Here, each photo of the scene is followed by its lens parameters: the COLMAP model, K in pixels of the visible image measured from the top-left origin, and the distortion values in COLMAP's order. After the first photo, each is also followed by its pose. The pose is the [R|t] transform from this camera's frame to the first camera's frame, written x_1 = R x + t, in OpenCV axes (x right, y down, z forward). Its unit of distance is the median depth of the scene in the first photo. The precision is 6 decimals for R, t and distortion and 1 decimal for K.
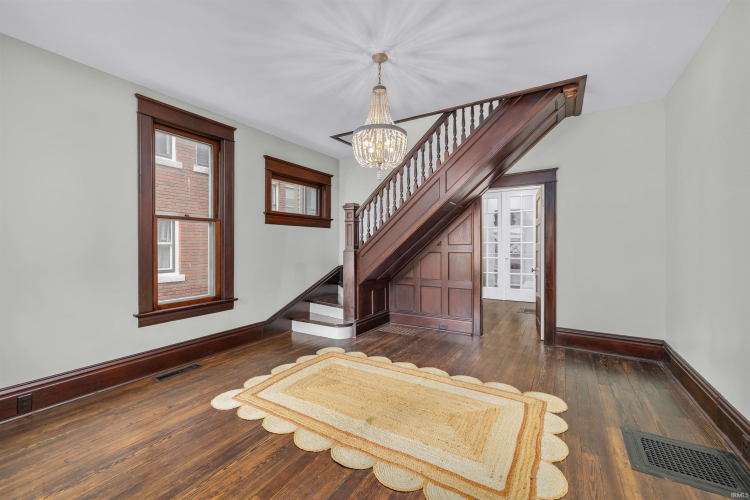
lens RADIAL K [[316.4, 0, 375.0], [0, 316.4, 250.0], [0, 0, 1]] dist [0.000488, 0.000099]
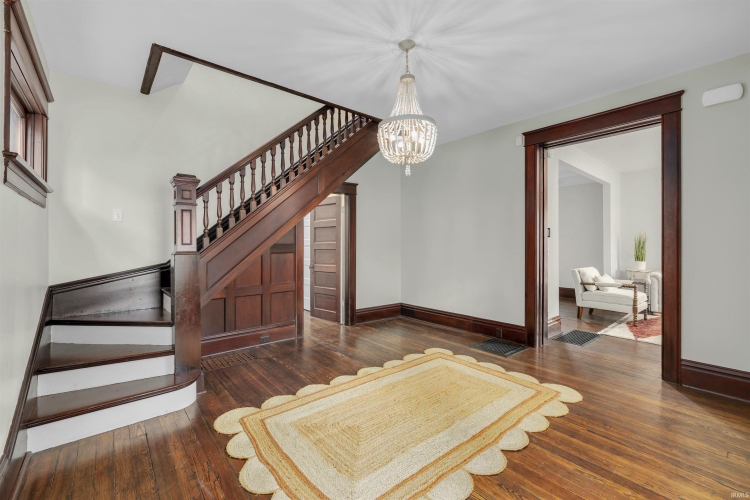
lens RADIAL K [[318.5, 0, 374.2], [0, 318.5, 246.0], [0, 0, 1]] dist [-0.001988, -0.000149]
pose [[0.317719, -0.005080, 0.948171, -0.645110], [0.016955, 0.999856, -0.000324, -0.006769], [-0.948033, 0.016179, 0.317760, 0.564613]]
